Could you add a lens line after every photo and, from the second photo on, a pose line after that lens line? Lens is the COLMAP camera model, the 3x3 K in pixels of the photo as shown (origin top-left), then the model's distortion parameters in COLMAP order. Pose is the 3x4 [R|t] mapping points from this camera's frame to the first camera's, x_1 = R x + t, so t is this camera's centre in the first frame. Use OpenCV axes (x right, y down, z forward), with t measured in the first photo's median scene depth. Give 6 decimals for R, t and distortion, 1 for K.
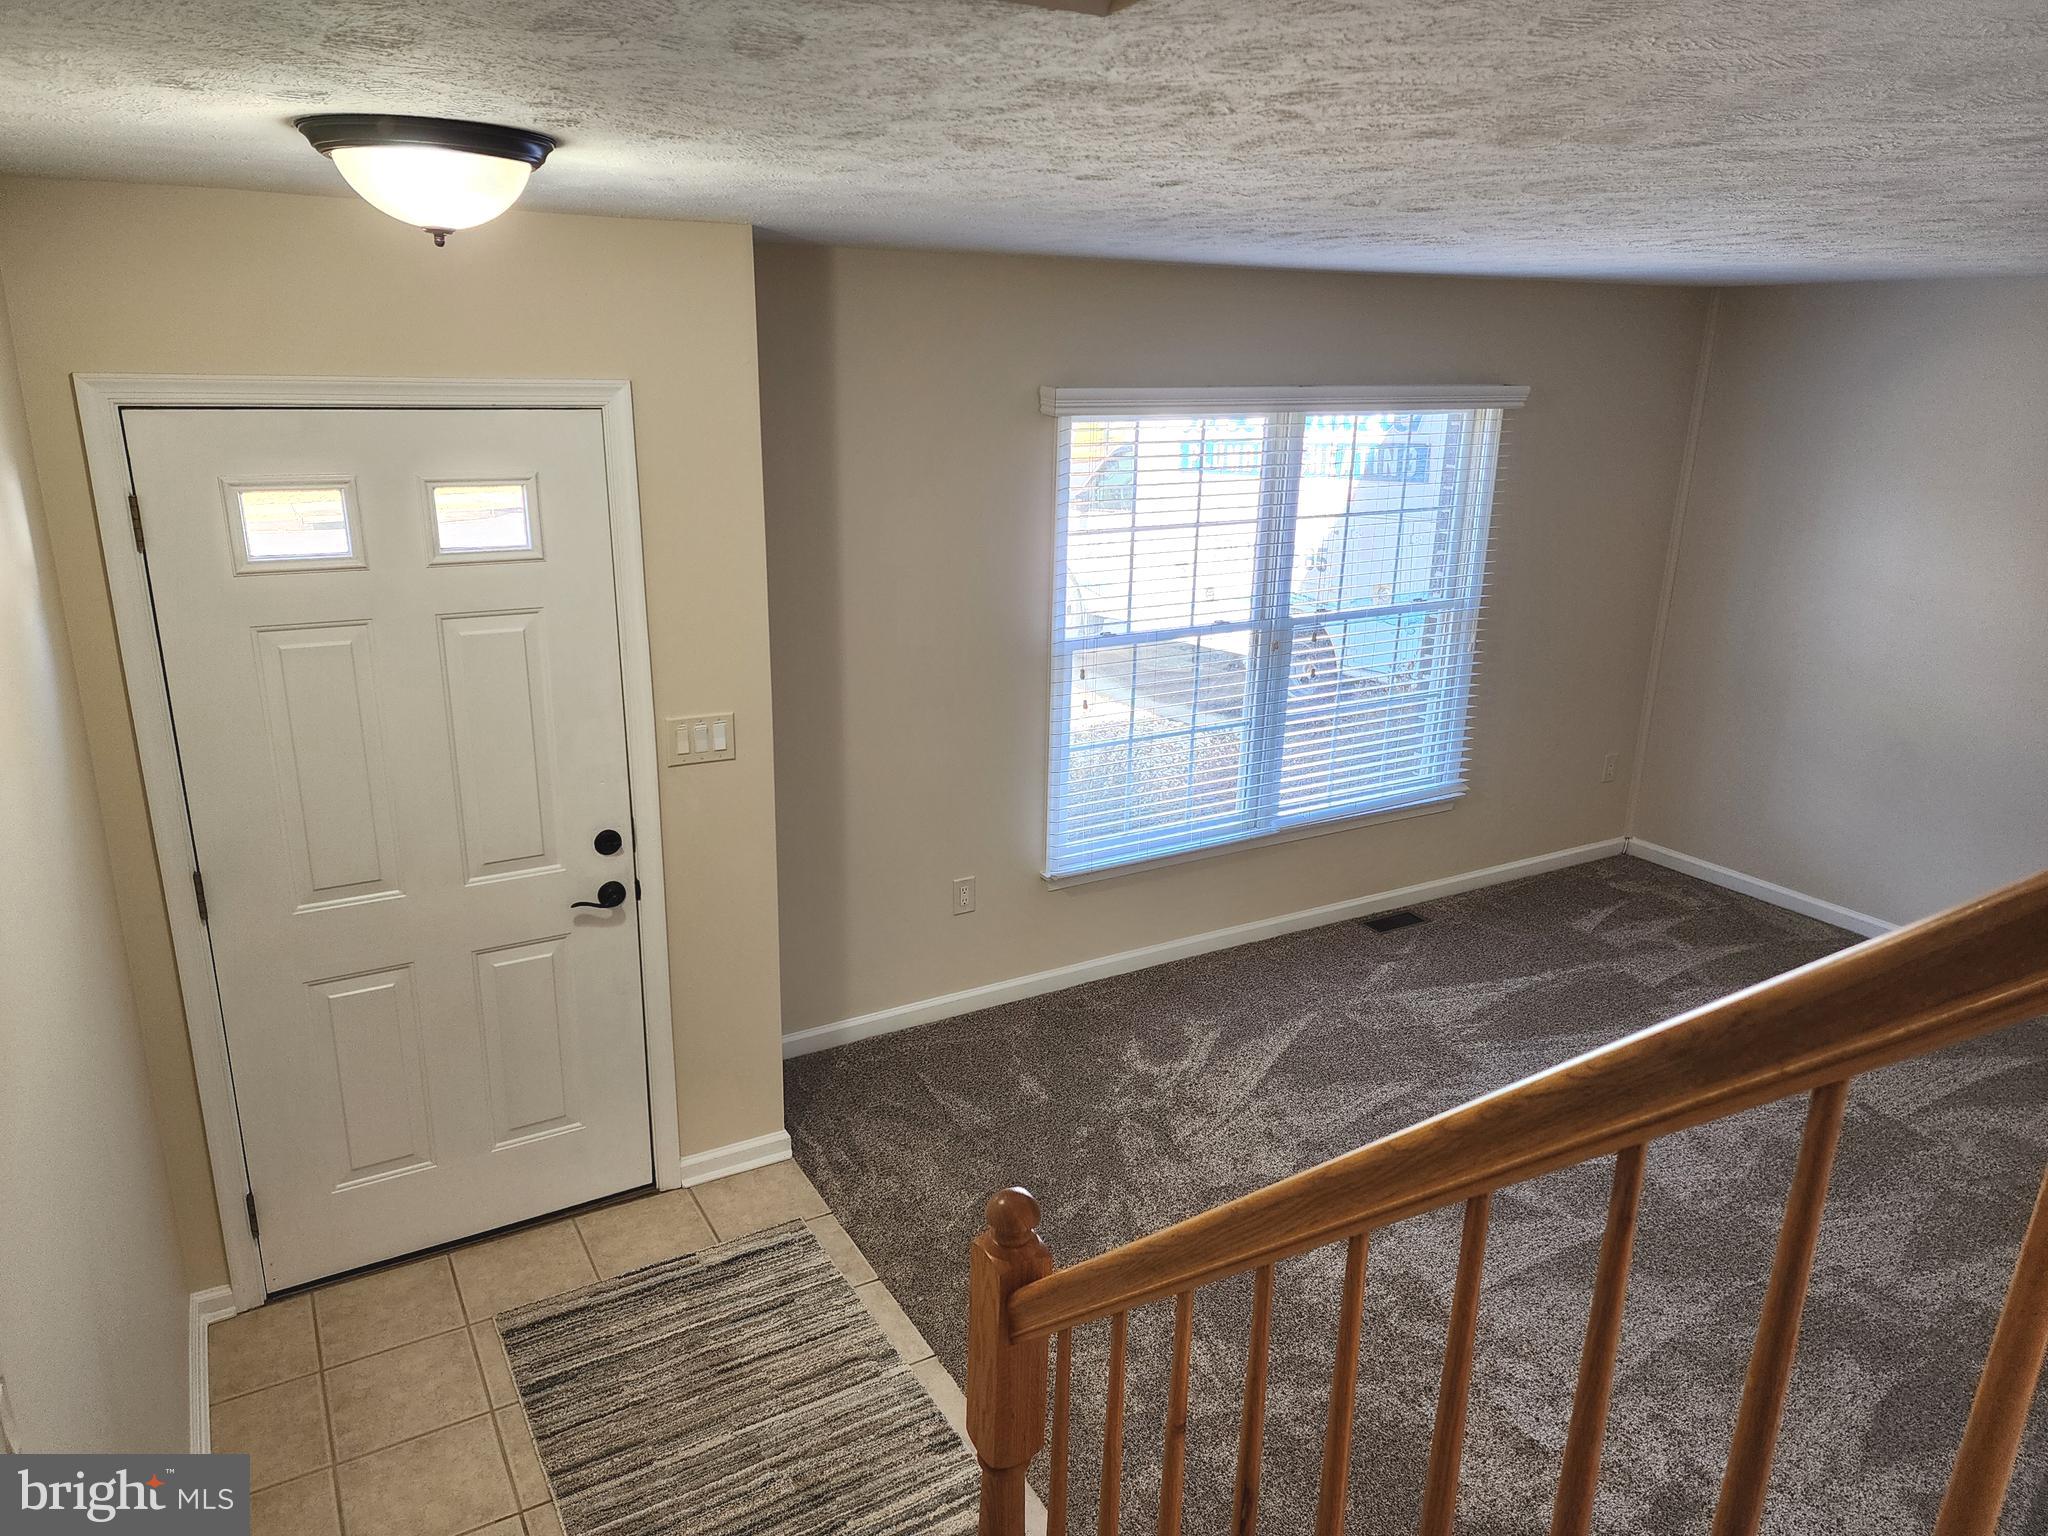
lens RADIAL K [[1387.8, 0, 1011.4], [0, 1387.8, 767.1], [0, 0, 1]] dist [0.108026, -0.090081]
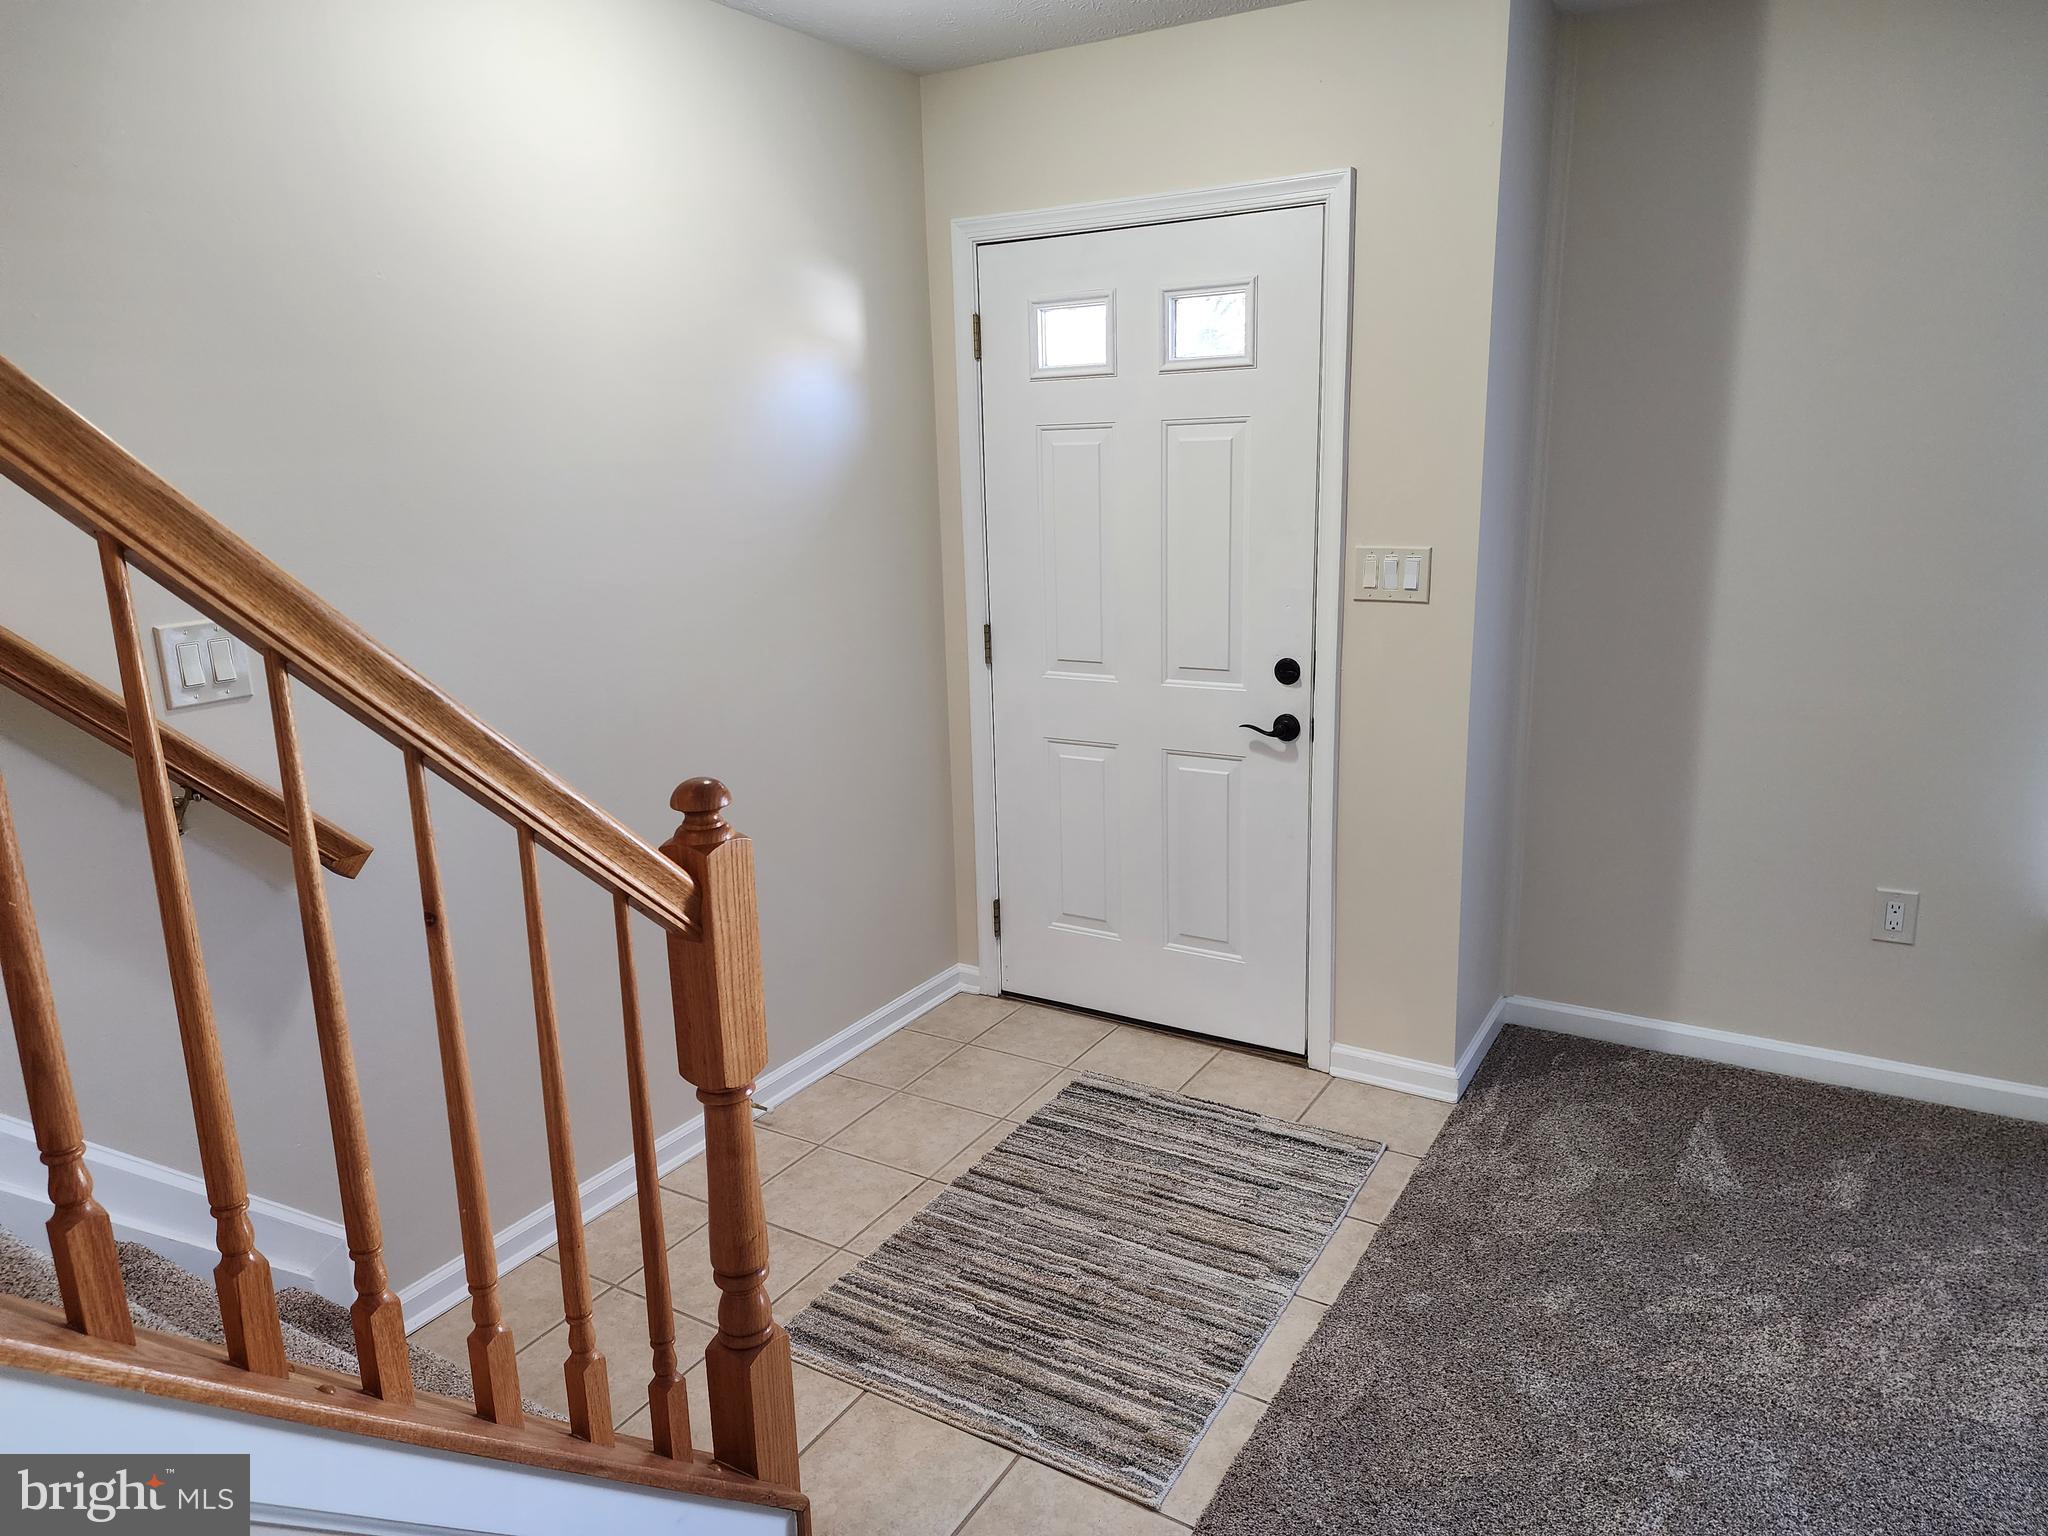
lens RADIAL K [[1387.8, 0, 1011.4], [0, 1387.8, 767.1], [0, 0, 1]] dist [0.108026, -0.090081]
pose [[0.482612, 0.173781, -0.858421, 0.473745], [-0.219203, 0.972890, 0.073716, 0.091551], [0.847960, 0.152592, 0.507622, 0.366486]]
